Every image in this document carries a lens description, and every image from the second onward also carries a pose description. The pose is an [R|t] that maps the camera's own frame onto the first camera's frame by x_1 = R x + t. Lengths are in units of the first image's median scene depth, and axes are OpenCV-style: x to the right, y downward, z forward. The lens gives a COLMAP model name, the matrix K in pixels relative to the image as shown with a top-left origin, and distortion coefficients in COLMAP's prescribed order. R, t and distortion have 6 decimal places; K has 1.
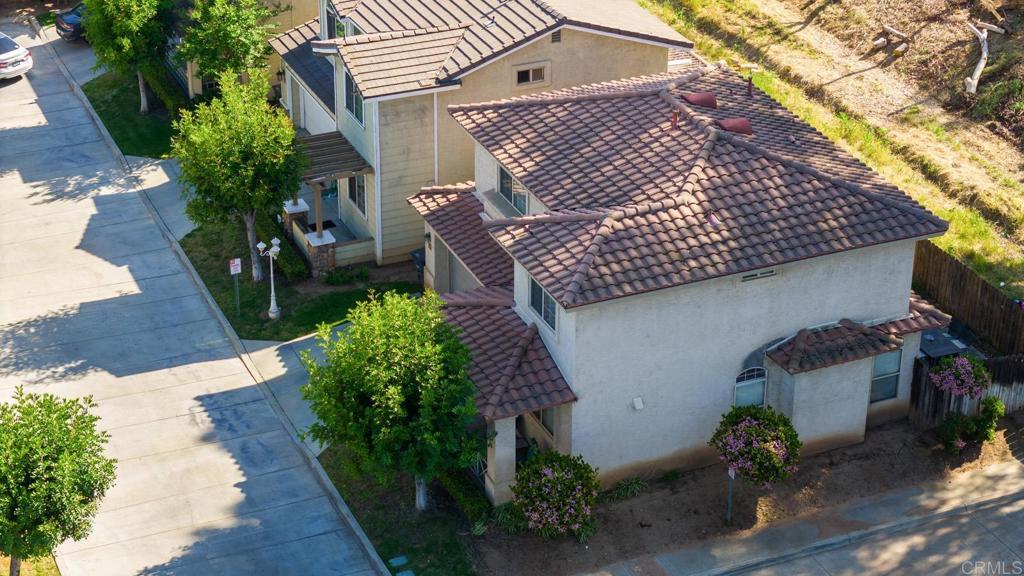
lens RADIAL K [[2037.7, 0, 512.0], [0, 2037.7, 288.0], [0, 0, 1]] dist [-0.096619, -0.058584]
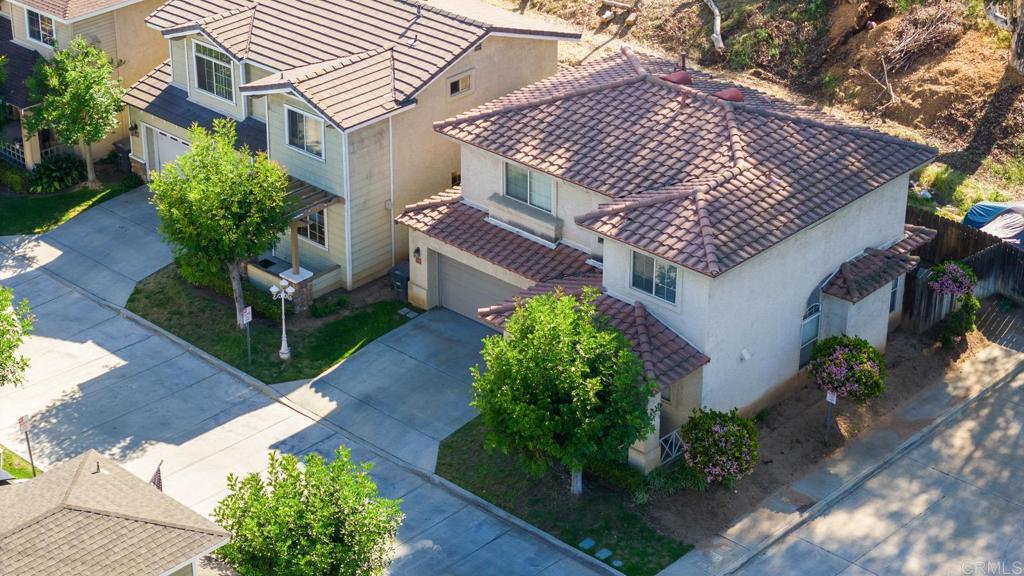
lens RADIAL K [[2037.7, 0, 512.0], [0, 2037.7, 288.0], [0, 0, 1]] dist [-0.096619, -0.058584]
pose [[0.915782, -0.186756, 0.355621, -0.370937], [0.186771, 0.981793, 0.034628, -0.034134], [-0.355613, 0.034708, 0.933988, 0.013601]]
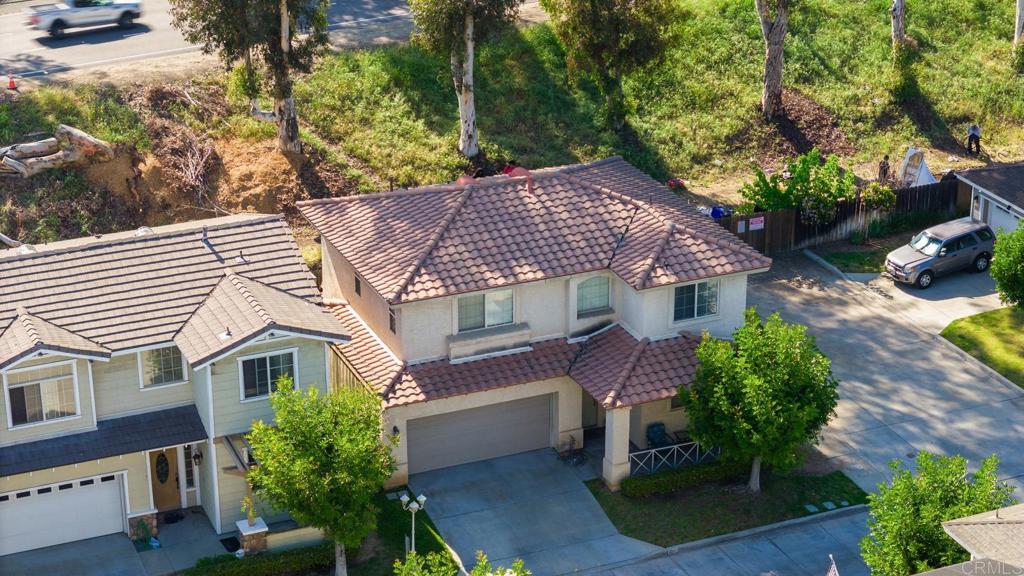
lens RADIAL K [[2037.7, 0, 512.0], [0, 2037.7, 288.0], [0, 0, 1]] dist [-0.096619, -0.058584]
pose [[0.002579, -0.394259, 0.918996, -0.966762], [0.466554, 0.813321, 0.347614, -0.417754], [-0.884489, 0.427865, 0.186041, 0.726463]]
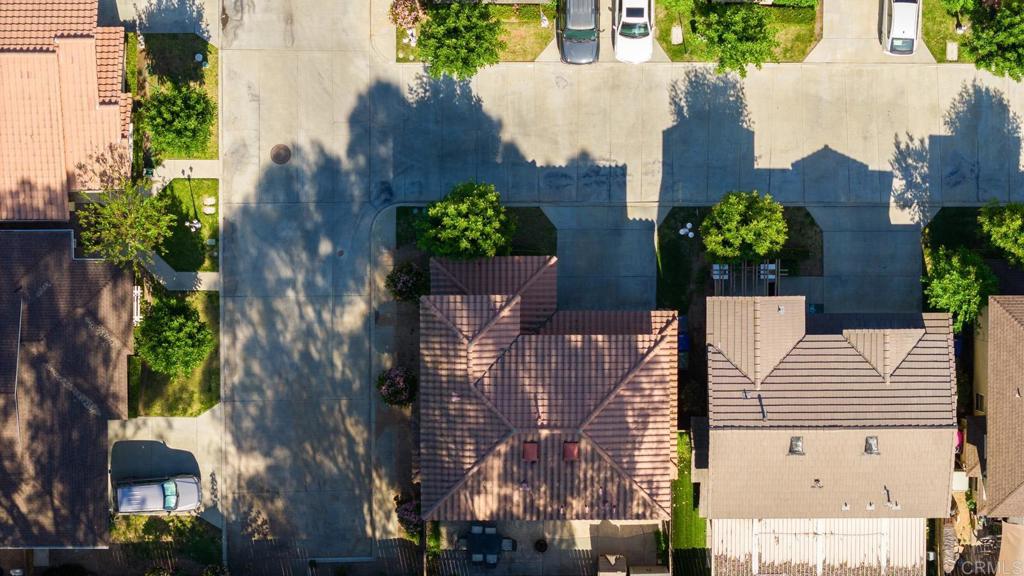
lens RADIAL K [[2037.7, 0, 512.0], [0, 2037.7, 288.0], [0, 0, 1]] dist [-0.096619, -0.058584]
pose [[-0.400317, 0.915980, 0.026973, -0.059464], [-0.437638, -0.216959, 0.872584, -1.469253], [0.805121, 0.337505, 0.487719, 0.048401]]
